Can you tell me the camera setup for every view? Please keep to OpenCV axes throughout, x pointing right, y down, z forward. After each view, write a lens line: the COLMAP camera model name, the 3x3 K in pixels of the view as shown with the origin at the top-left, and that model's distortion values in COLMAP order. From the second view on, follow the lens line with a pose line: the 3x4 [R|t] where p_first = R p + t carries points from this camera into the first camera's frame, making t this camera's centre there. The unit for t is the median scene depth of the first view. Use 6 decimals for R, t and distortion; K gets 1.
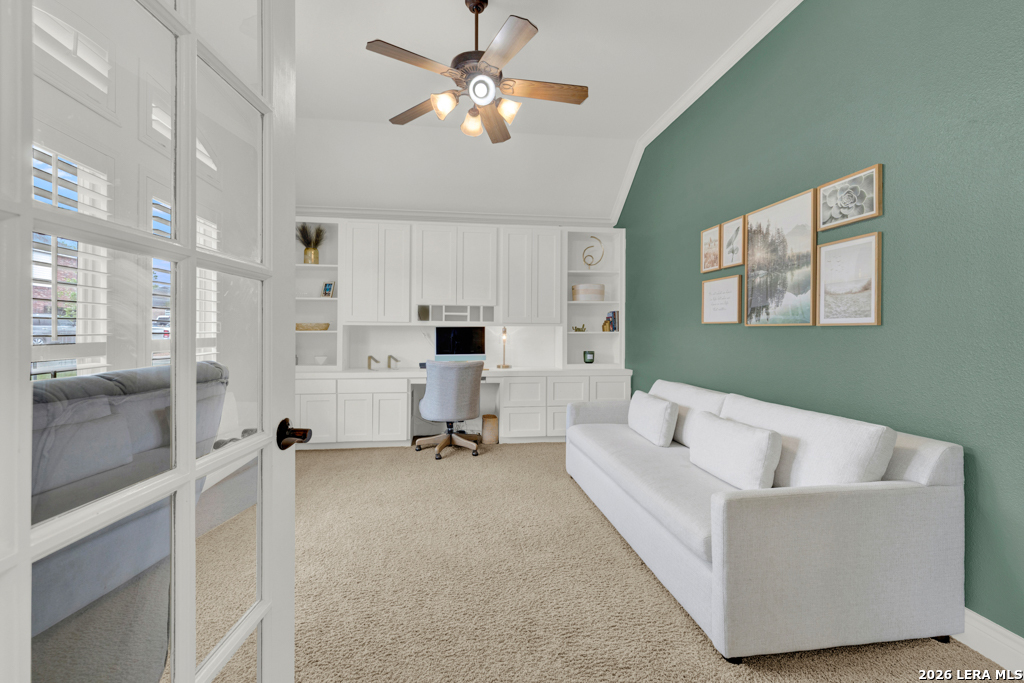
lens RADIAL K [[440.0, 0, 507.3], [0, 440.0, 335.2], [0, 0, 1]] dist [0.005170, -0.000640]
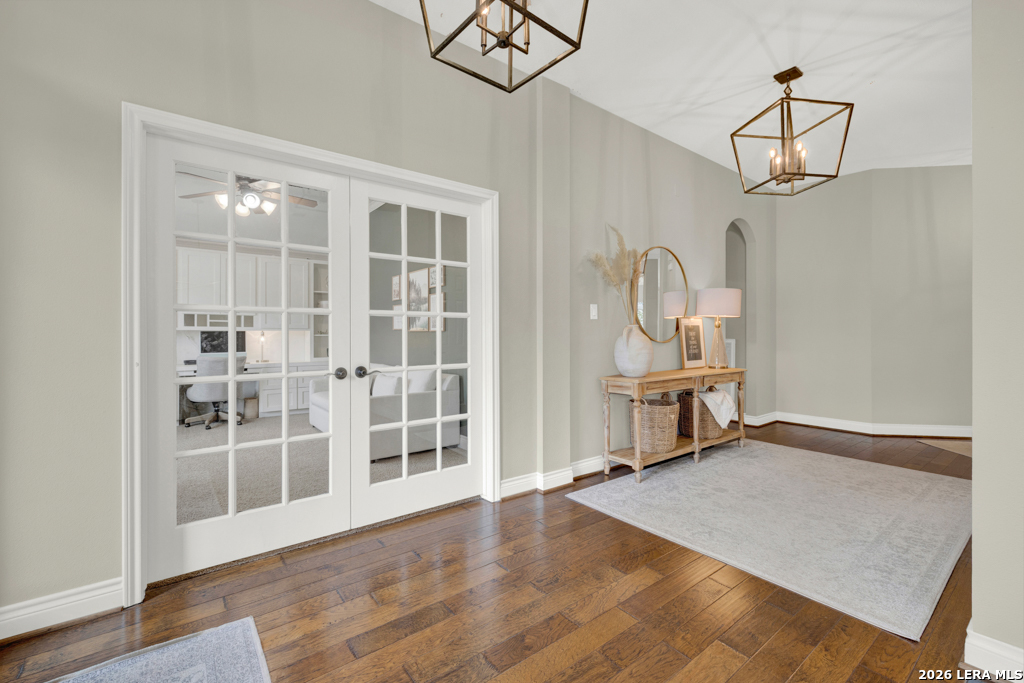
lens RADIAL K [[440.0, 0, 507.1], [0, 440.0, 337.5], [0, 0, 1]] dist [0.005170, -0.000640]
pose [[0.870489, -0.006618, 0.492143, -0.020026], [0.008258, 0.999965, -0.001161, 0.008288], [-0.492118, 0.005075, 0.870514, -0.557954]]
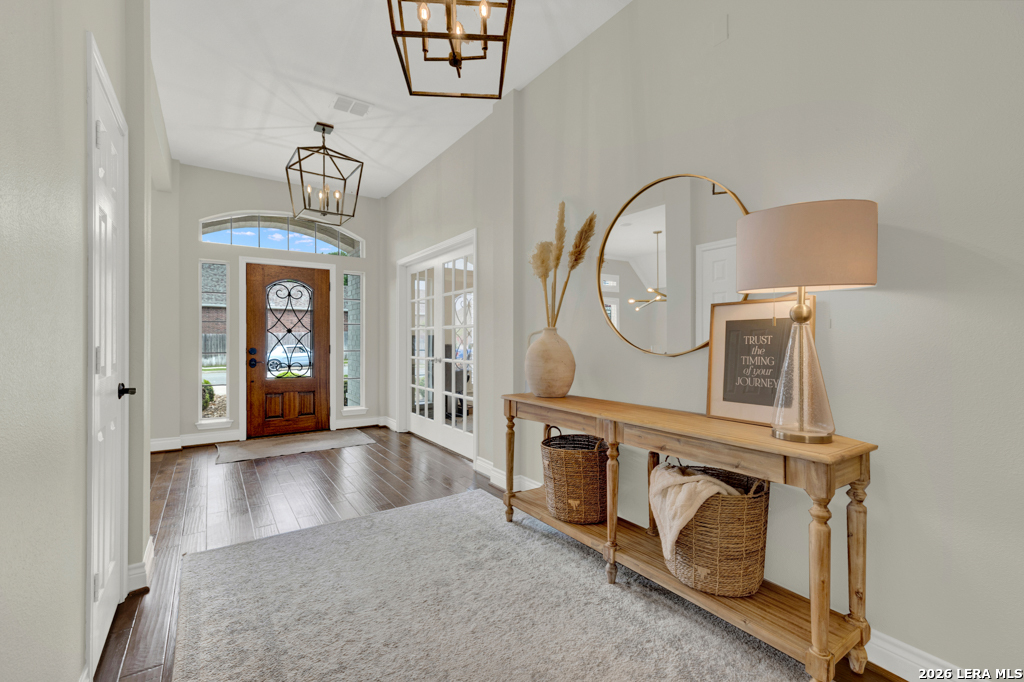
lens RADIAL K [[440.0, 0, 507.9], [0, 440.0, 339.8], [0, 0, 1]] dist [0.005170, -0.000640]
pose [[0.435112, 0.002781, -0.900372, 1.112681], [-0.013033, 0.999910, -0.003210, 0.006681], [0.900282, 0.013131, 0.435109, -0.280756]]
